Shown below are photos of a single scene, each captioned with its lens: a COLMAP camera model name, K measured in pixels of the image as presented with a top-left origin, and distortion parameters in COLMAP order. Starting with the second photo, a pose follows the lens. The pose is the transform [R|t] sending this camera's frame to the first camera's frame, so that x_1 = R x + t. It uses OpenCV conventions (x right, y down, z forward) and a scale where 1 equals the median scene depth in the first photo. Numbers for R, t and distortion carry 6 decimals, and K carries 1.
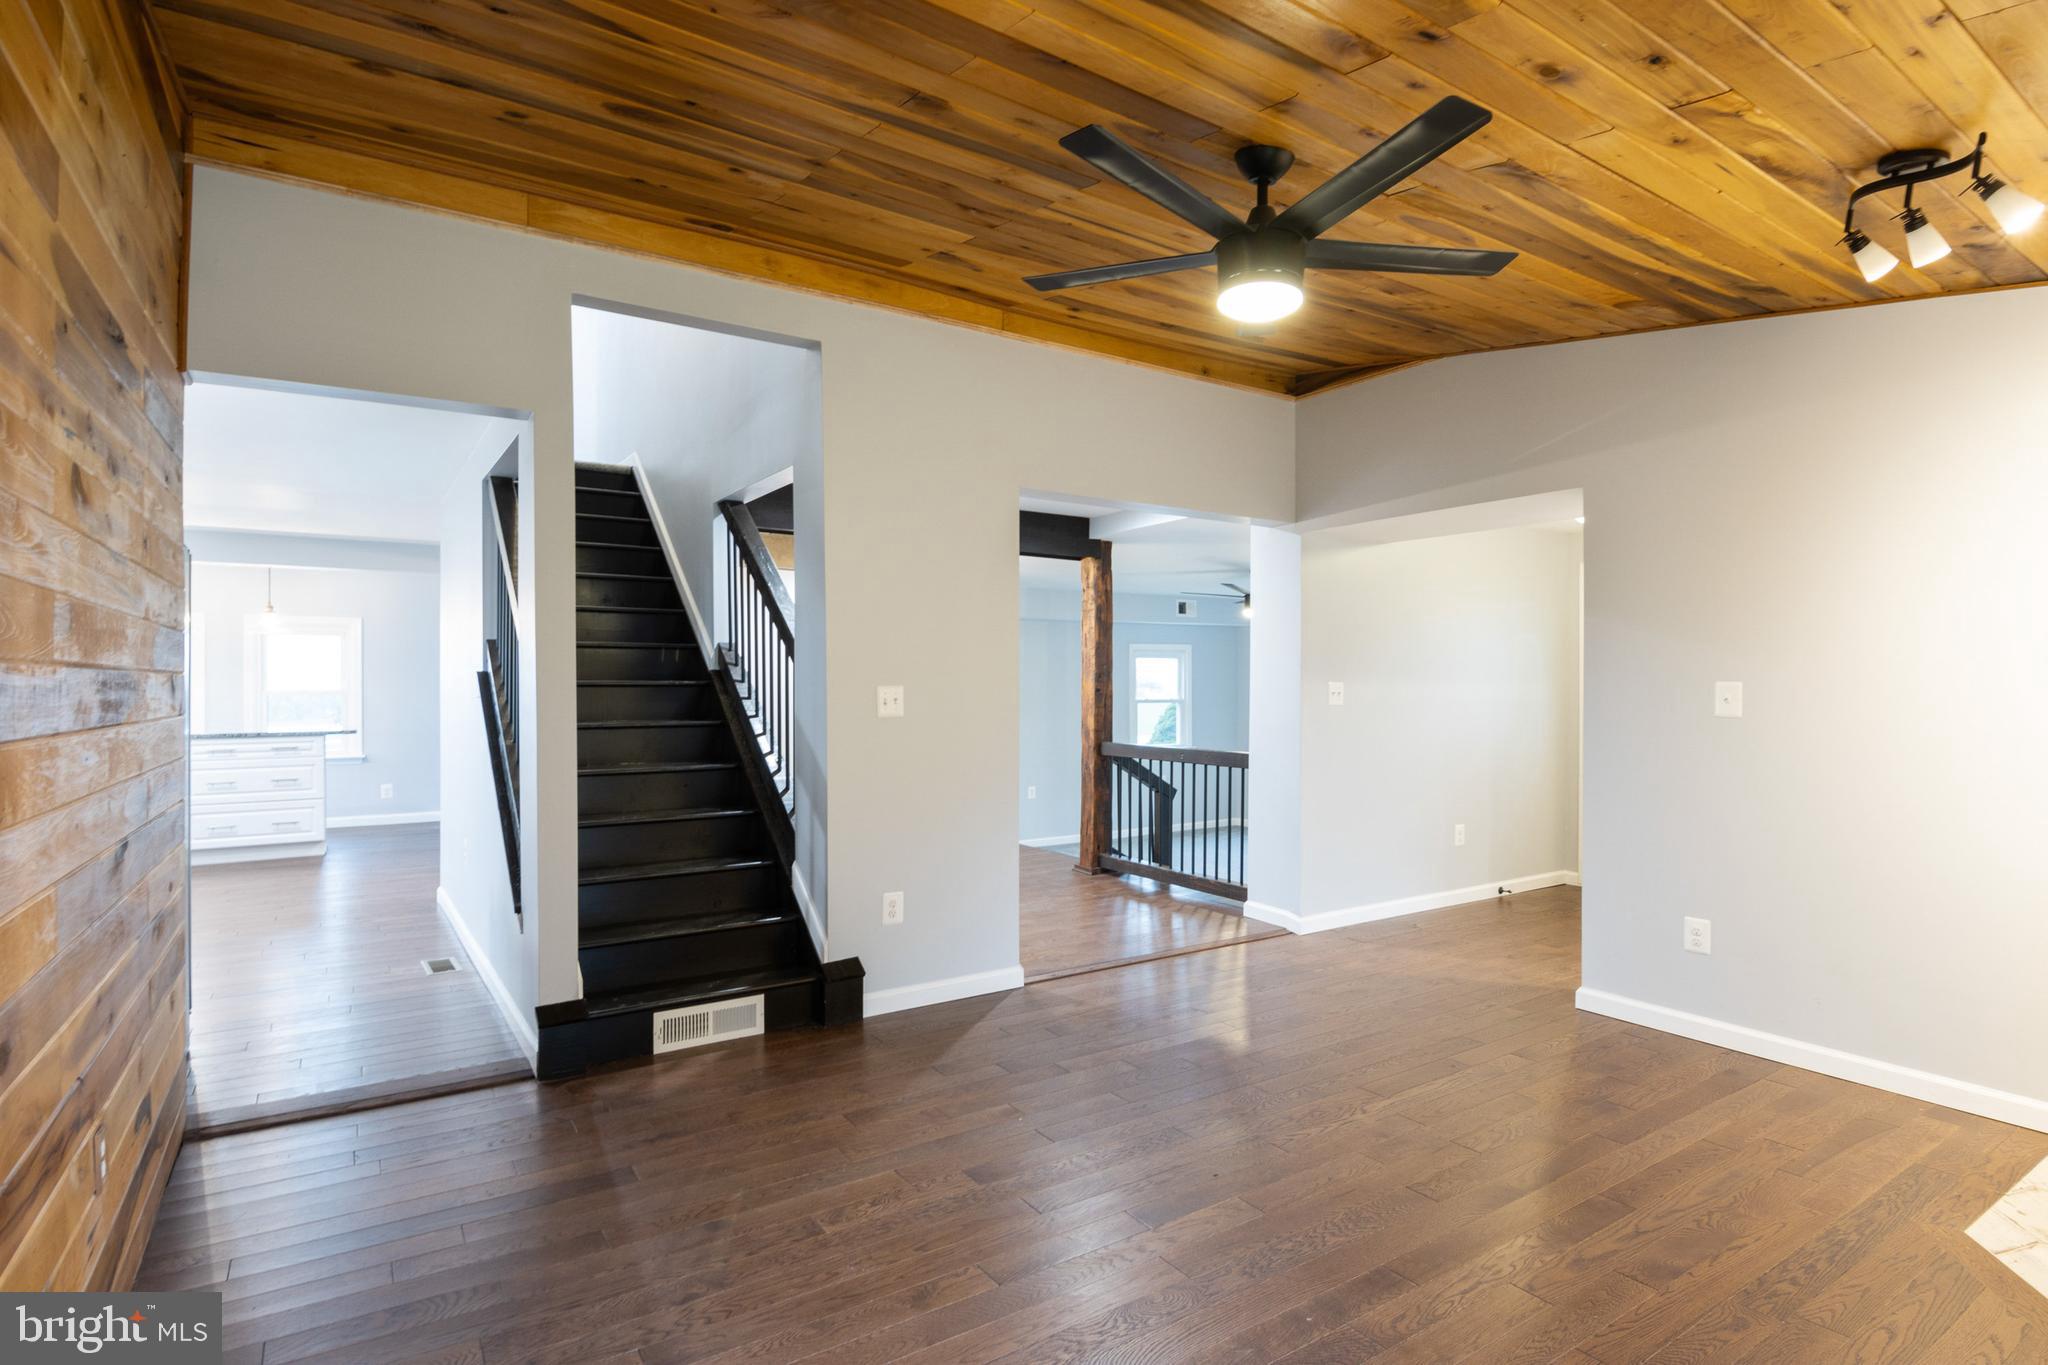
lens RADIAL K [[1051.5, 0, 1024.0], [0, 1051.5, 682.5], [0, 0, 1]] dist [0.000106, 0.000284]
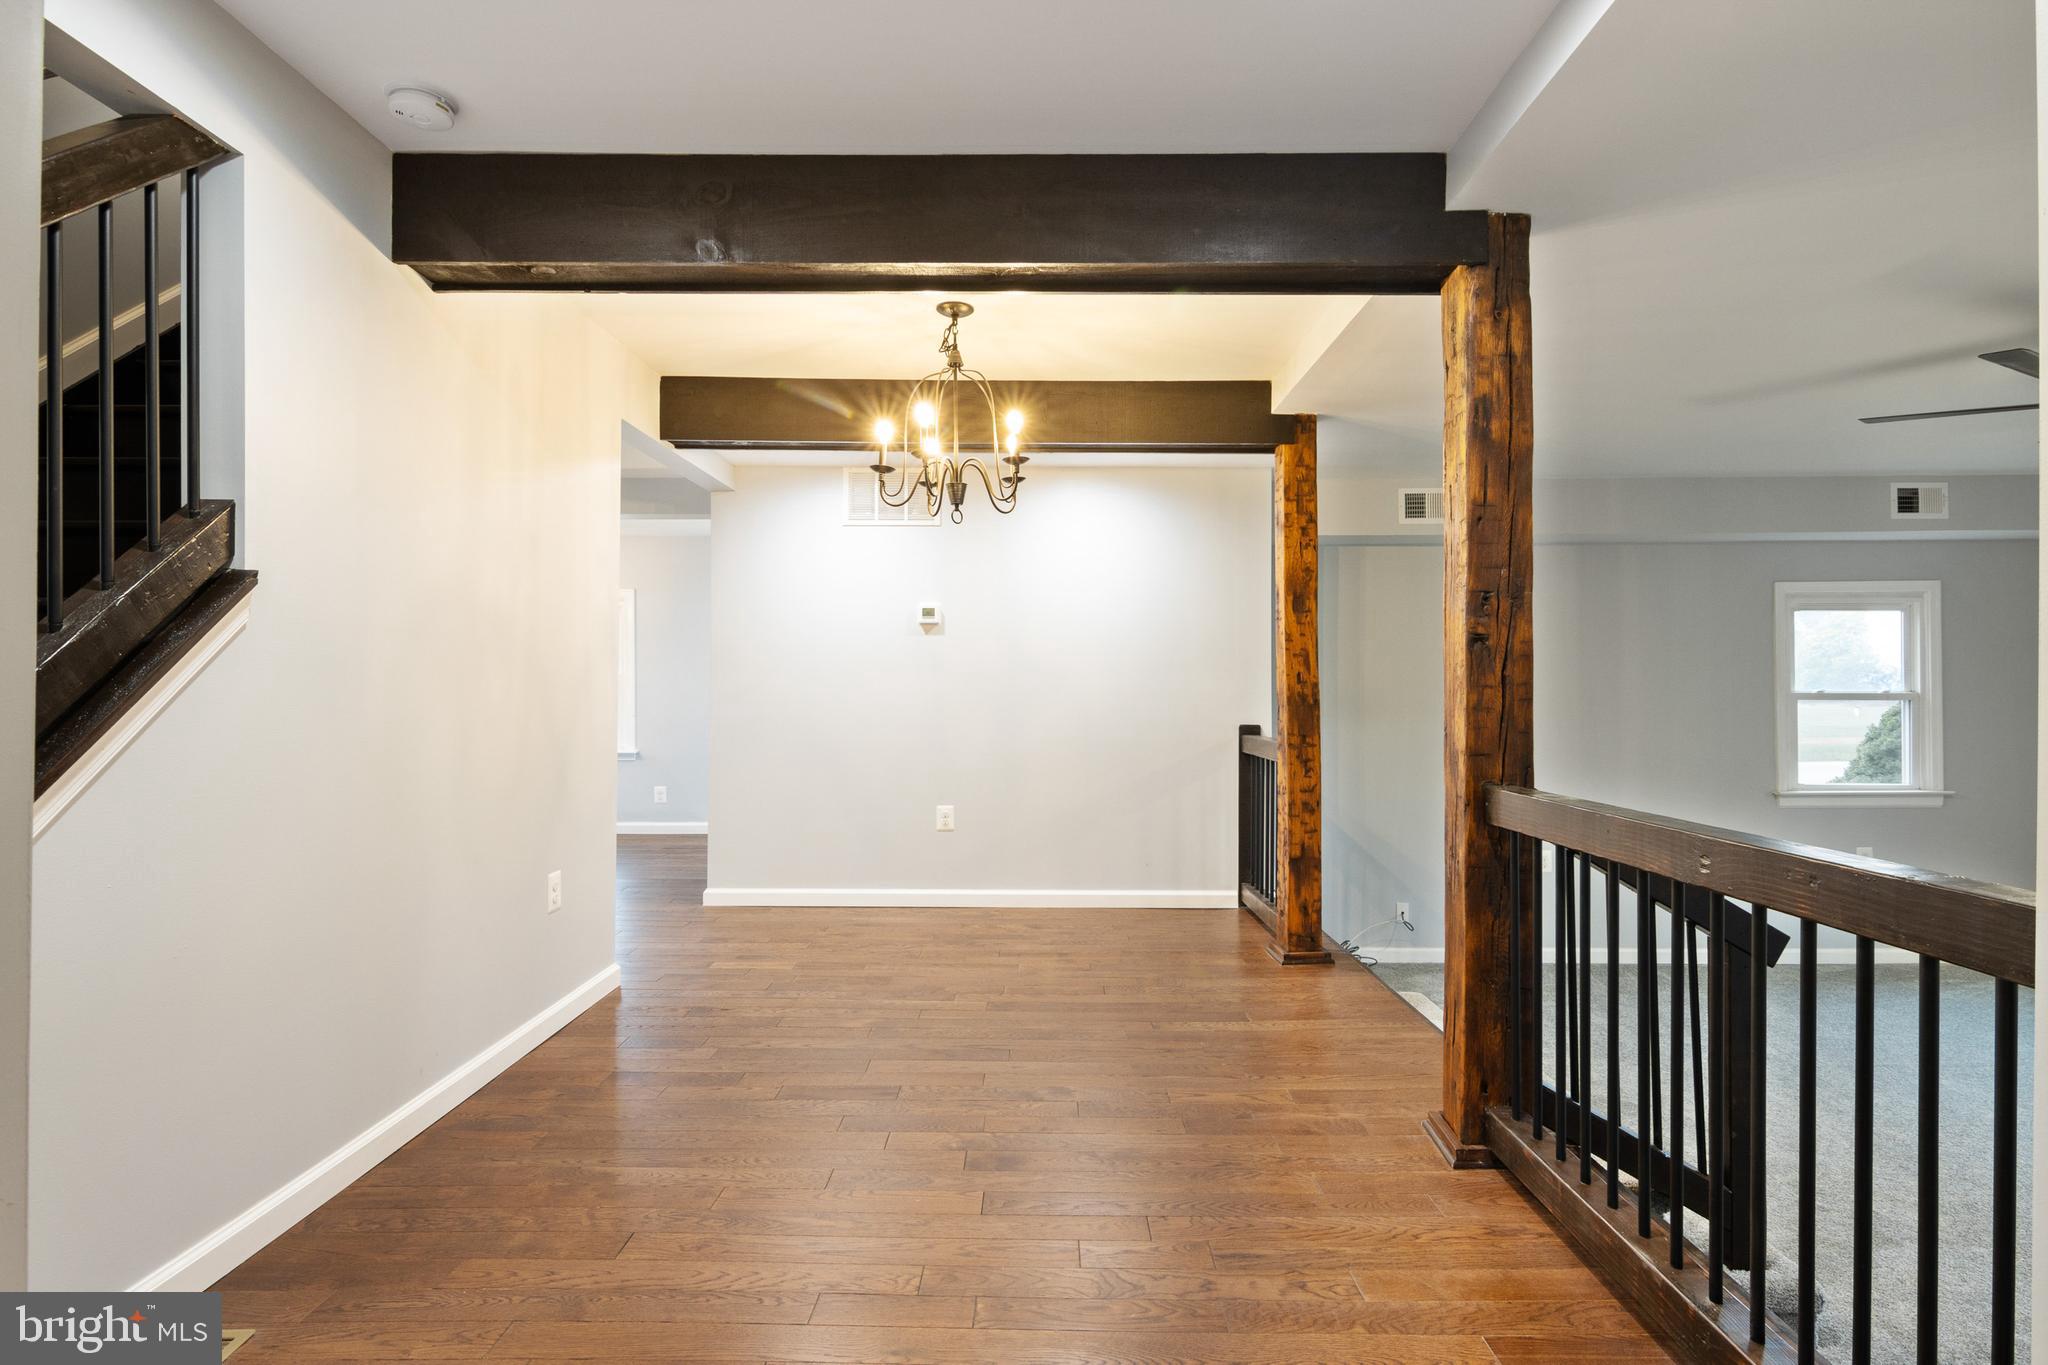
lens RADIAL K [[1038.7, 0, 1019.0], [0, 1038.7, 680.3], [0, 0, 1]] dist [0.000585, -0.000199]
pose [[0.822510, -0.004014, -0.568737, 0.140731], [-0.000862, 0.999965, -0.008304, 0.024183], [0.568750, 0.007320, 0.822478, 0.624267]]
